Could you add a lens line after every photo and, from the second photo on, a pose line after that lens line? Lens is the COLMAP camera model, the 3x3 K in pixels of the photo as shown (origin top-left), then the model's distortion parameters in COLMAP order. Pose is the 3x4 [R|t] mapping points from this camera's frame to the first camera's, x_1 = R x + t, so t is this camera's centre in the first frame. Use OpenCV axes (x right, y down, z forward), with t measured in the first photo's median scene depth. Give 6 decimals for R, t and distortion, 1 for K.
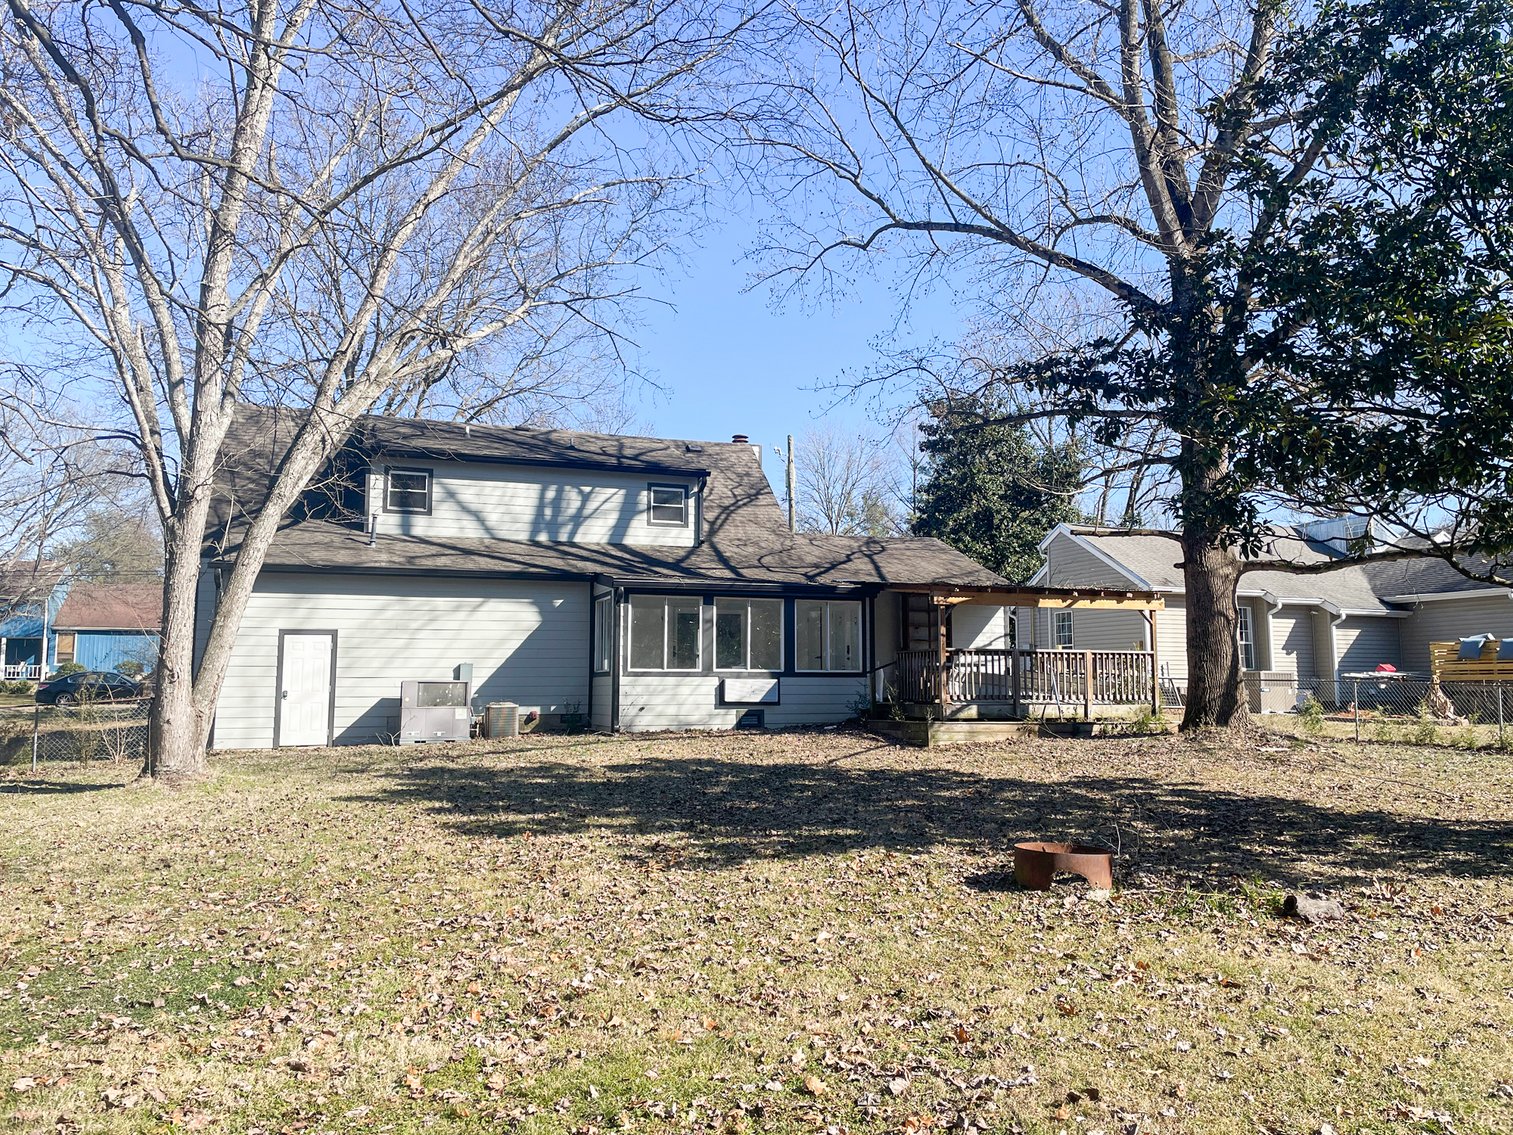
lens RADIAL K [[1186.1, 0, 742.0], [0, 1186.1, 560.2], [0, 0, 1]] dist [0.107208, -0.138708]
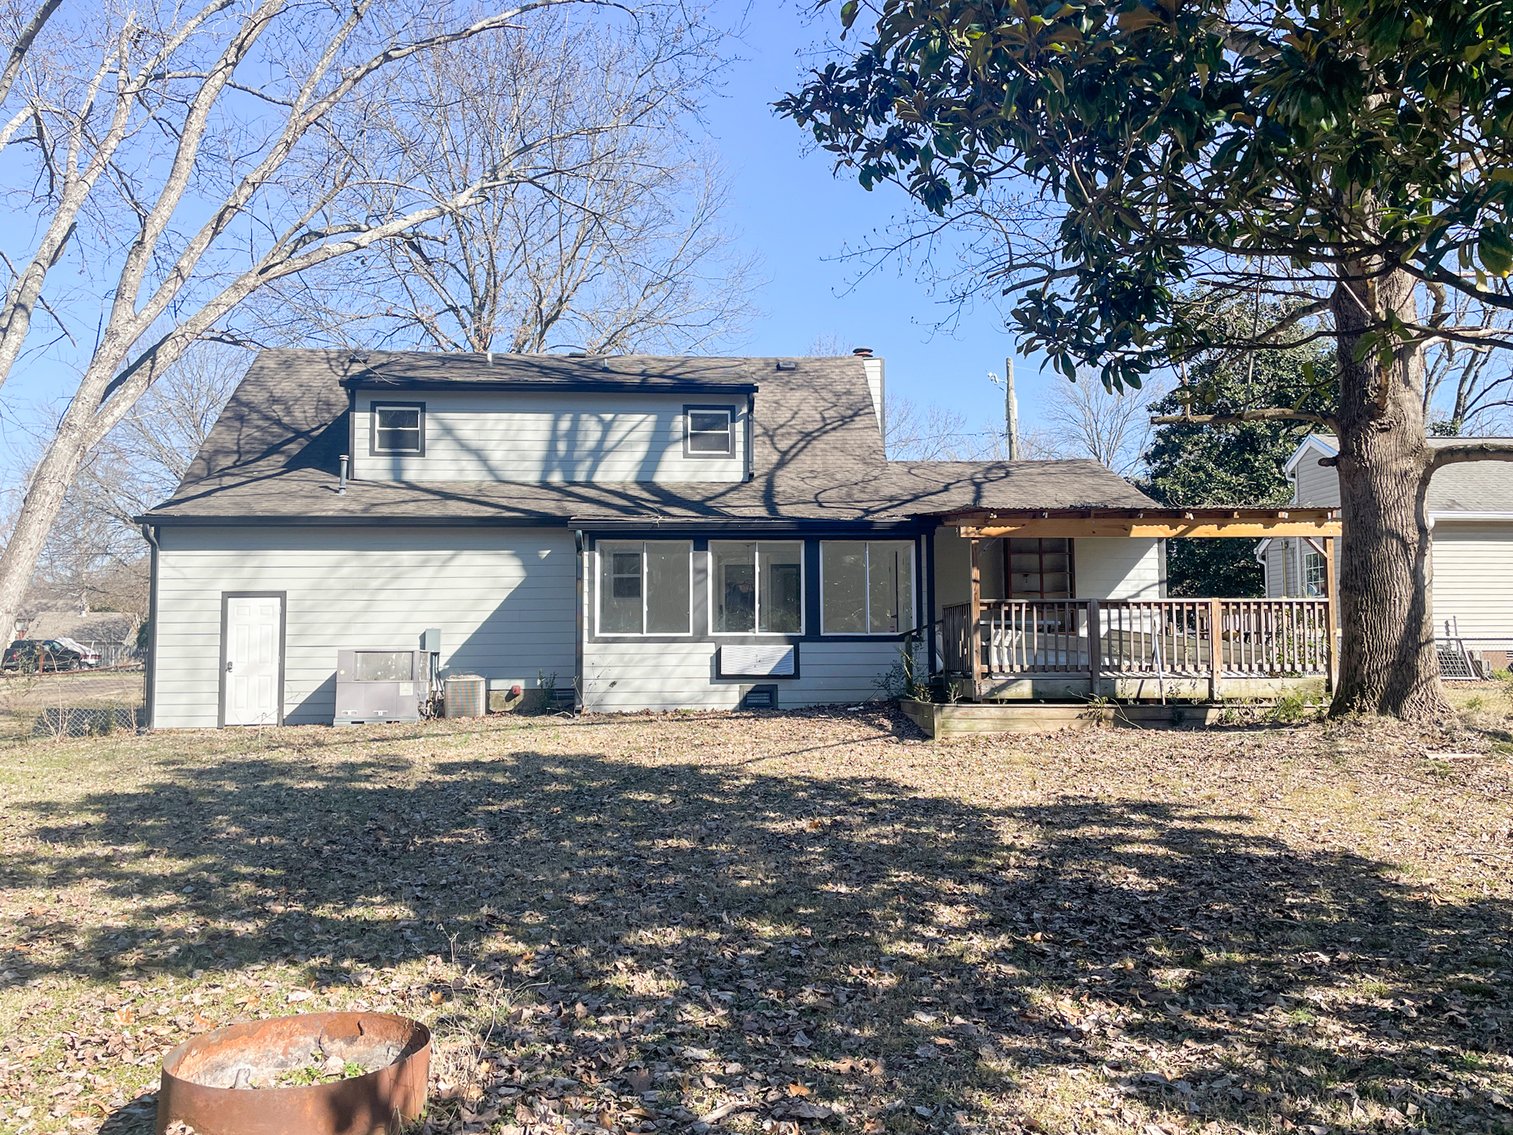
lens RADIAL K [[1186.1, 0, 742.0], [0, 1186.1, 560.2], [0, 0, 1]] dist [0.107208, -0.138708]
pose [[0.958627, -0.027584, -0.283324, 0.210322], [0.035842, 0.999069, 0.024003, 0.025704], [0.282398, -0.033164, 0.958724, 0.254713]]
